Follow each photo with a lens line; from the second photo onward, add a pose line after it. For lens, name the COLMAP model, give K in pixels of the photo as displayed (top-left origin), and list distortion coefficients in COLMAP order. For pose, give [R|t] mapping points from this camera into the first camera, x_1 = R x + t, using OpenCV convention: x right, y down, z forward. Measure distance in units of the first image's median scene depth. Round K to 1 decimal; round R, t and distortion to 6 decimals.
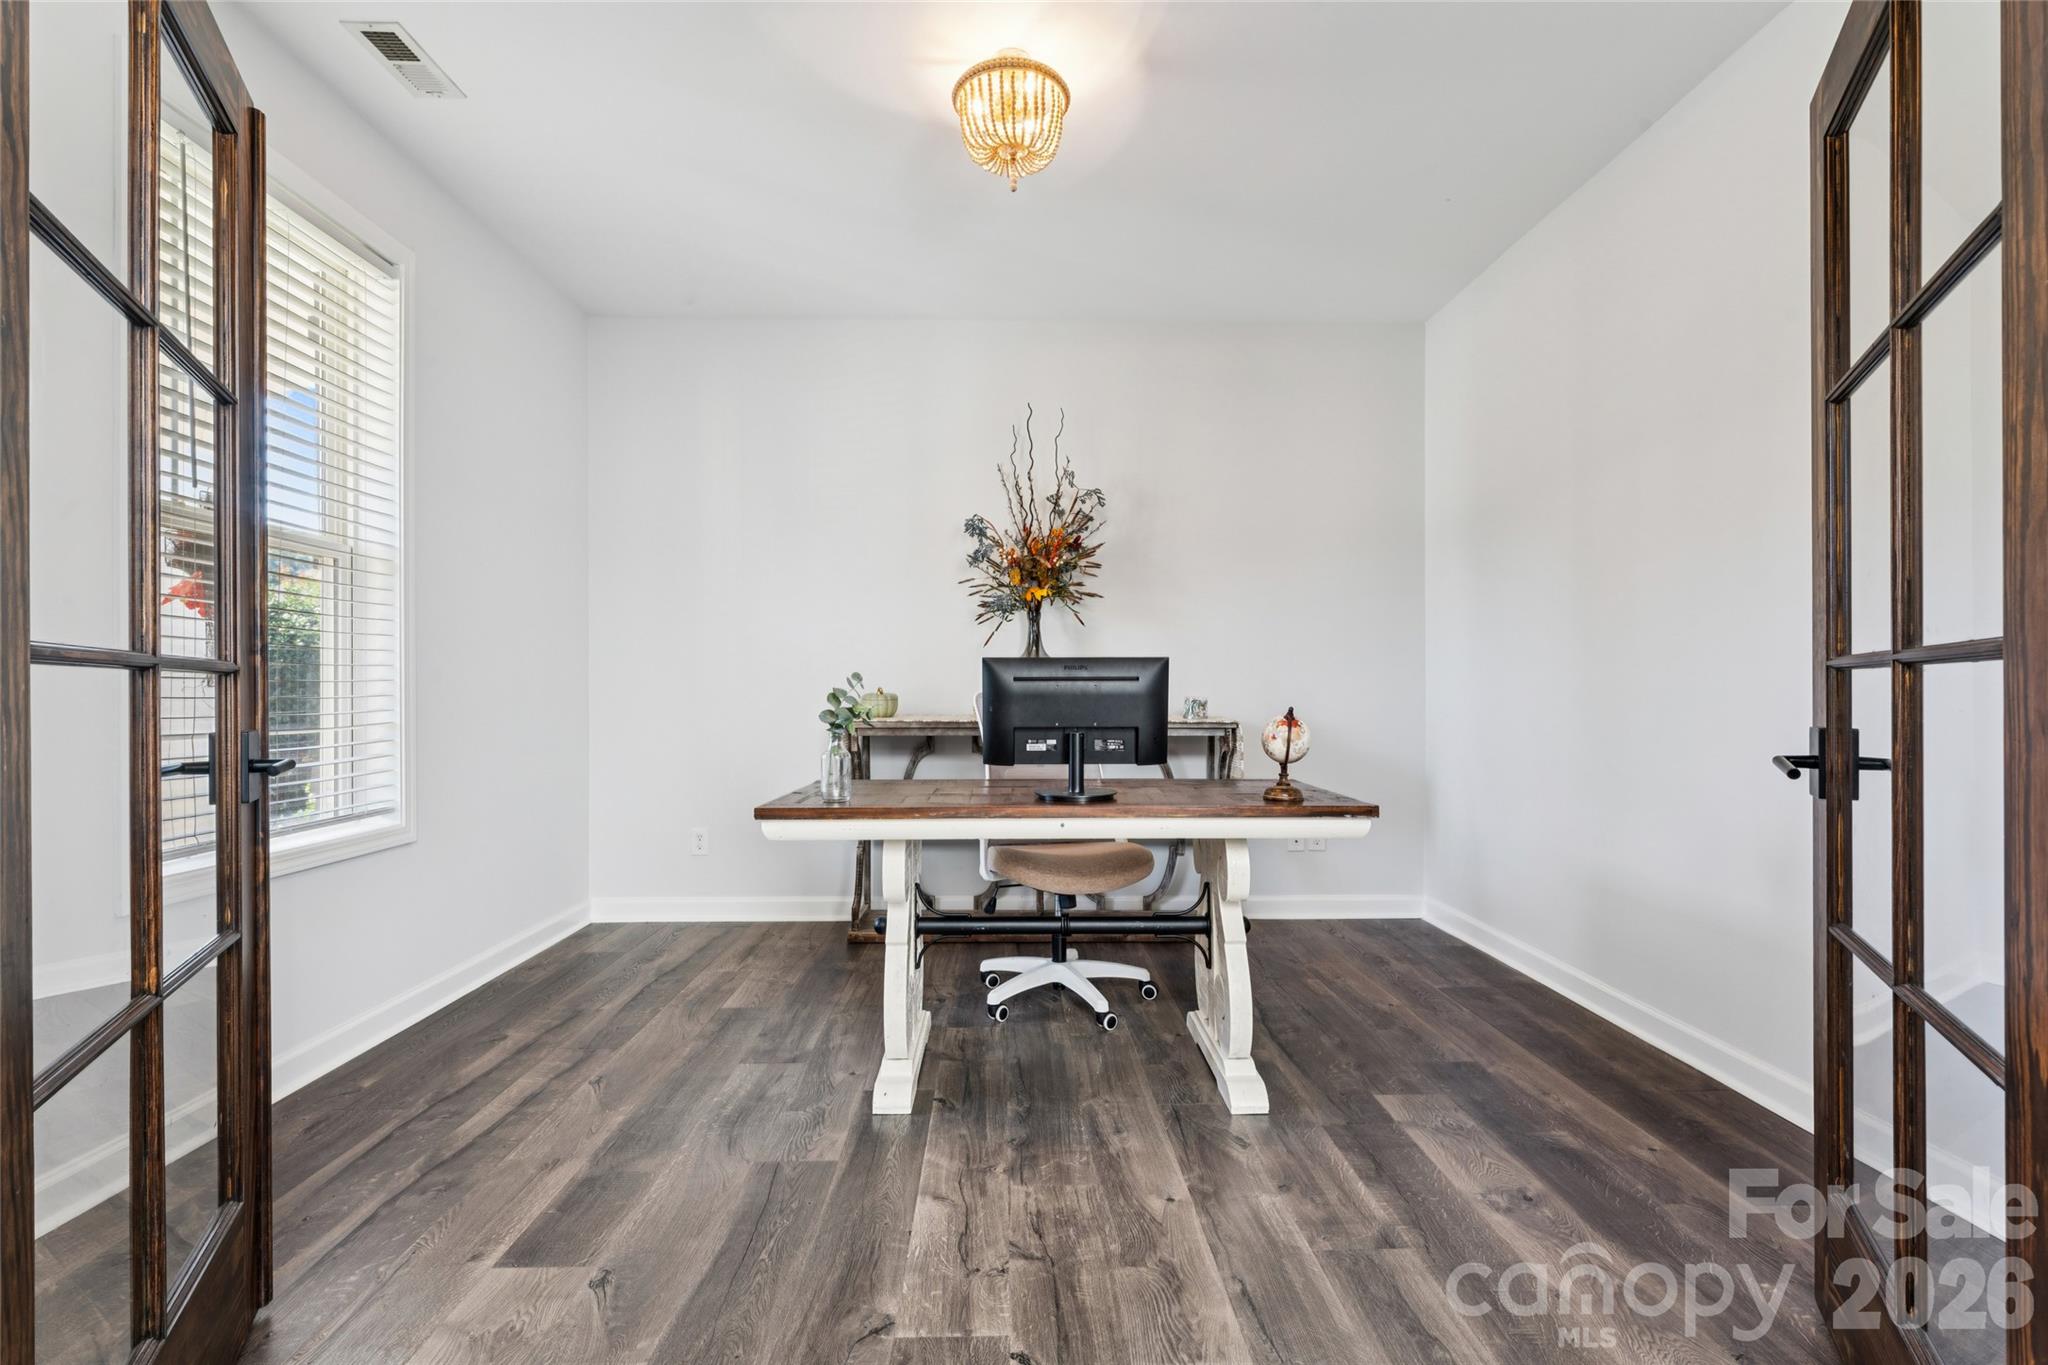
lens RADIAL K [[936.3, 0, 1030.7], [0, 936.3, 684.5], [0, 0, 1]] dist [-0.012765, -0.000053]
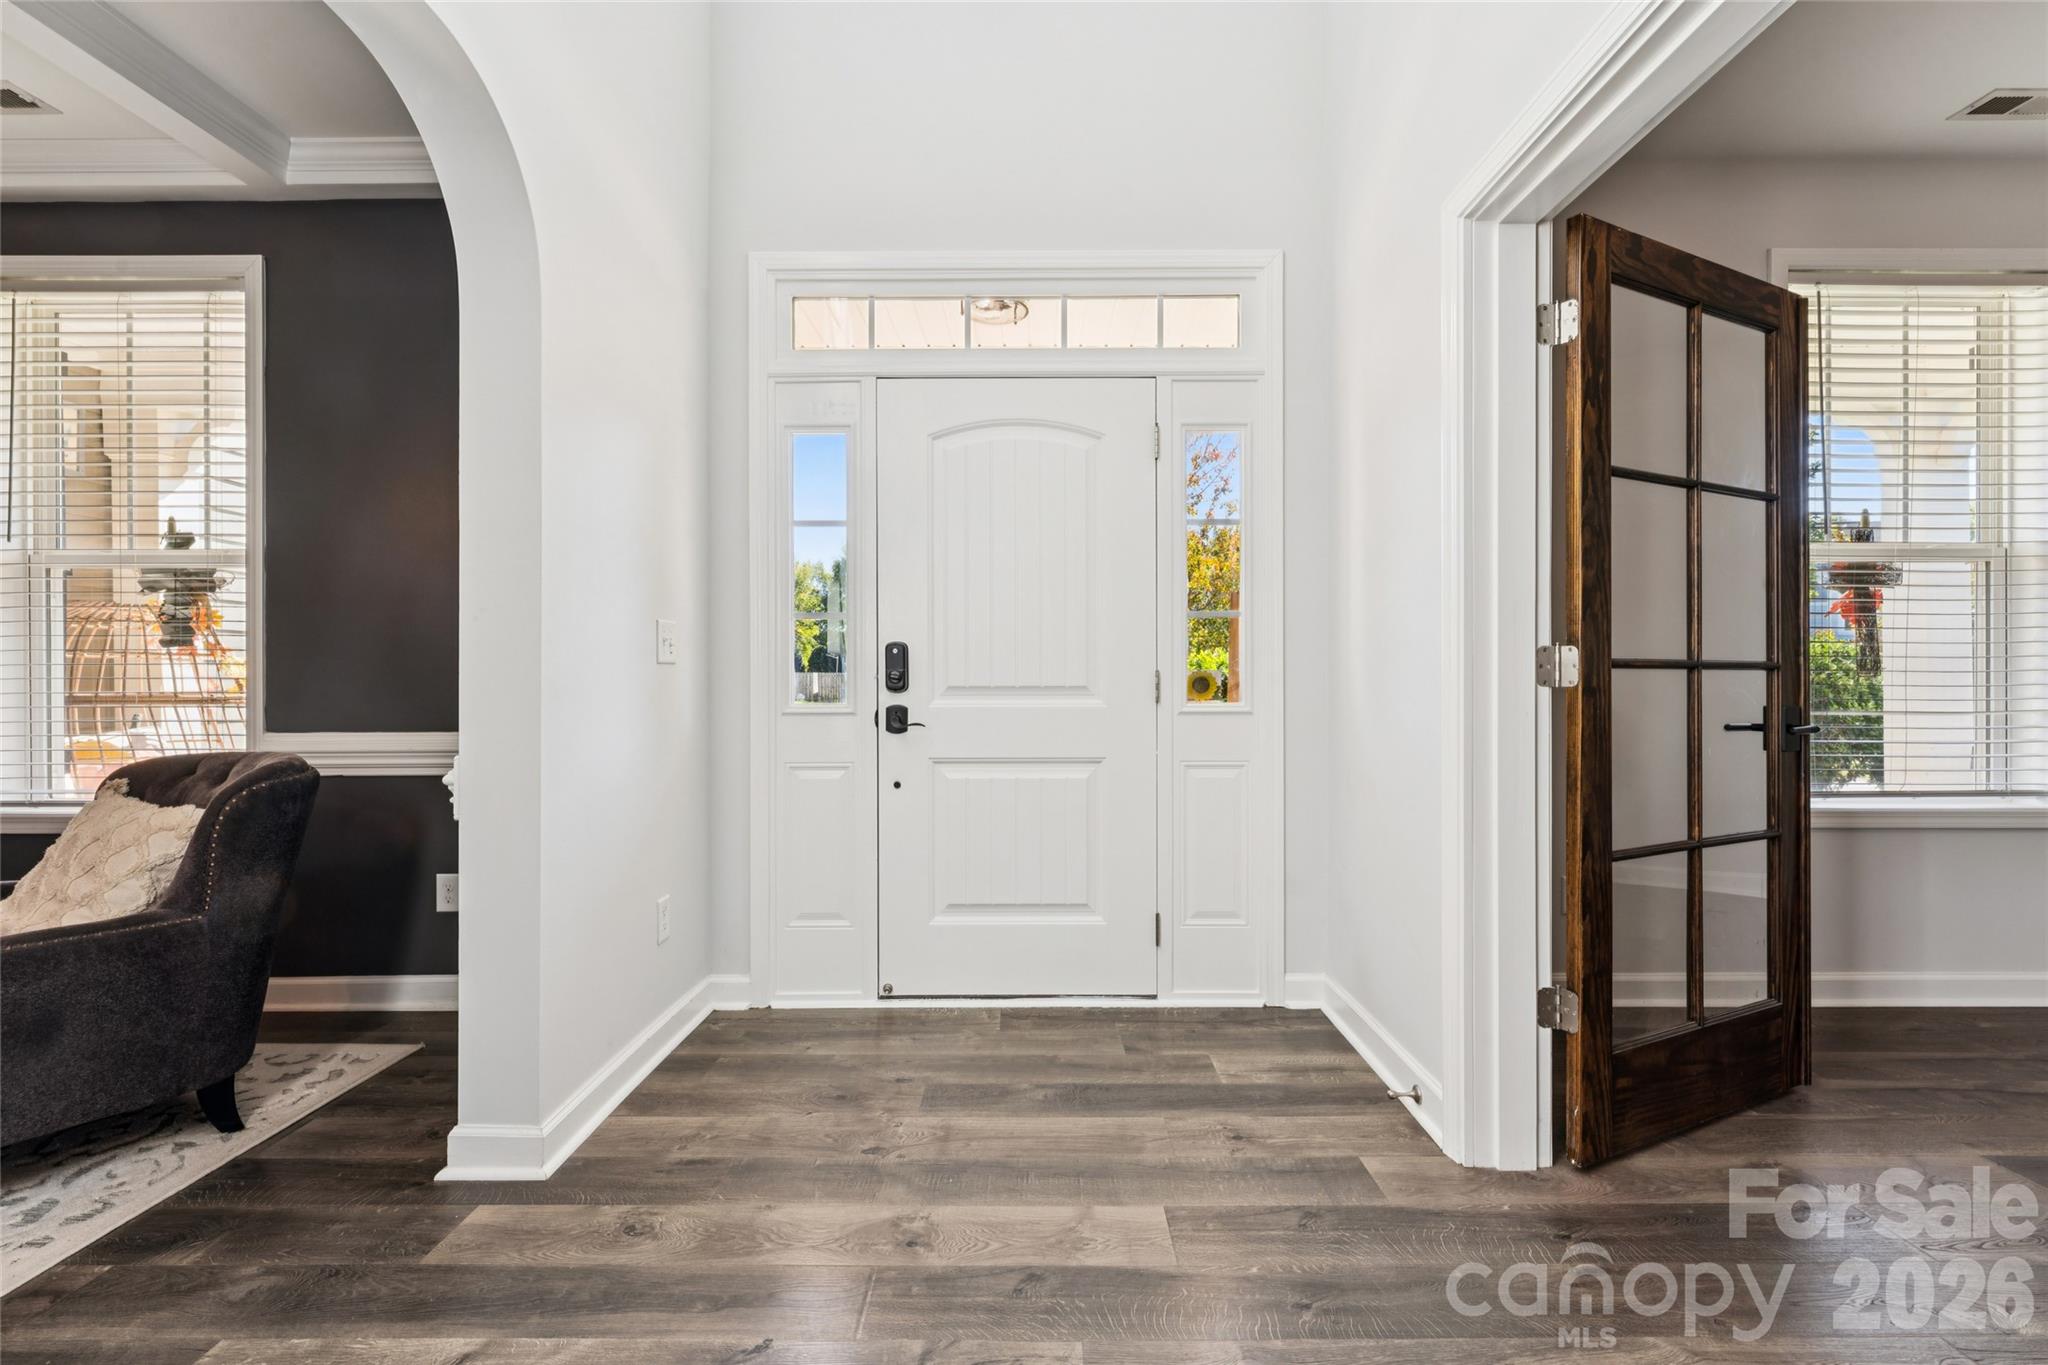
lens RADIAL K [[936.3, 0, 1030.7], [0, 936.3, 684.5], [0, 0, 1]] dist [-0.012765, -0.000053]
pose [[-0.031432, 0.014283, -0.999404, 0.544005], [0.004574, 0.999889, 0.014146, -0.010613], [0.999495, -0.004126, -0.031494, -0.166261]]
